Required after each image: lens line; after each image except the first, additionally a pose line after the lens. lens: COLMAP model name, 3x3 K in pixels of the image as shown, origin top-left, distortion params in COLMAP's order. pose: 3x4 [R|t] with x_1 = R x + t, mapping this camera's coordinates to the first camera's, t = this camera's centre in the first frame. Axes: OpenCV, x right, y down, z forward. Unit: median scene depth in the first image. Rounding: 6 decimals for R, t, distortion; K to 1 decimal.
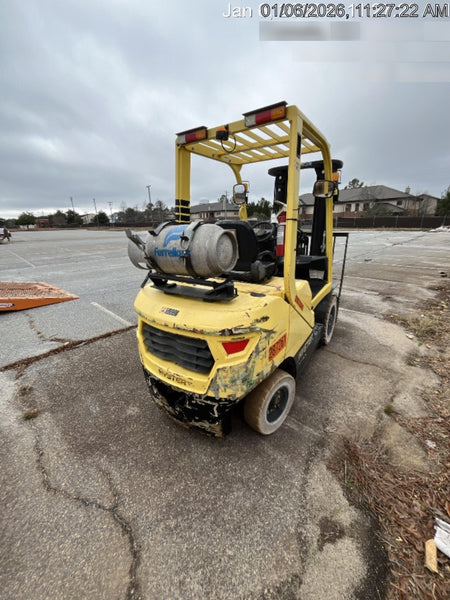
lens RADIAL K [[244.3, 0, 225.0], [0, 244.3, 300.0], [0, 0, 1]] dist [0.000501, -0.000115]
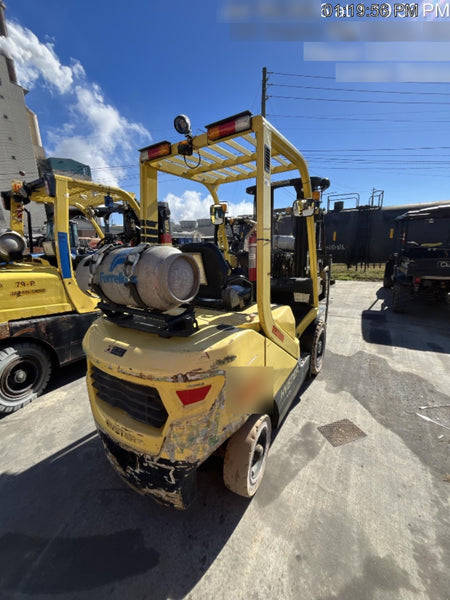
lens RADIAL K [[244.7, 0, 225.0], [0, 244.7, 300.0], [0, 0, 1]] dist [-0.002519, -0.000157]
pose [[0.999702, -0.015378, 0.018978, 0.124418], [0.016881, 0.996509, -0.081760, -0.048145], [-0.017654, 0.082056, 0.996471, 0.157464]]
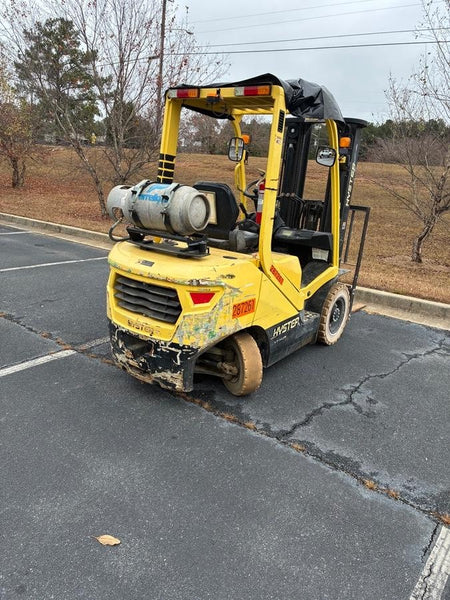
lens RADIAL K [[467.1, 0, 237.4], [0, 467.1, 300.6], [0, 0, 1]] dist [0.002292, 0.000113]
pose [[0.994818, 0.099442, 0.021176, 0.148375], [-0.098869, 0.994746, -0.026553, 0.223258], [-0.023705, 0.024321, 0.999423, -1.054270]]
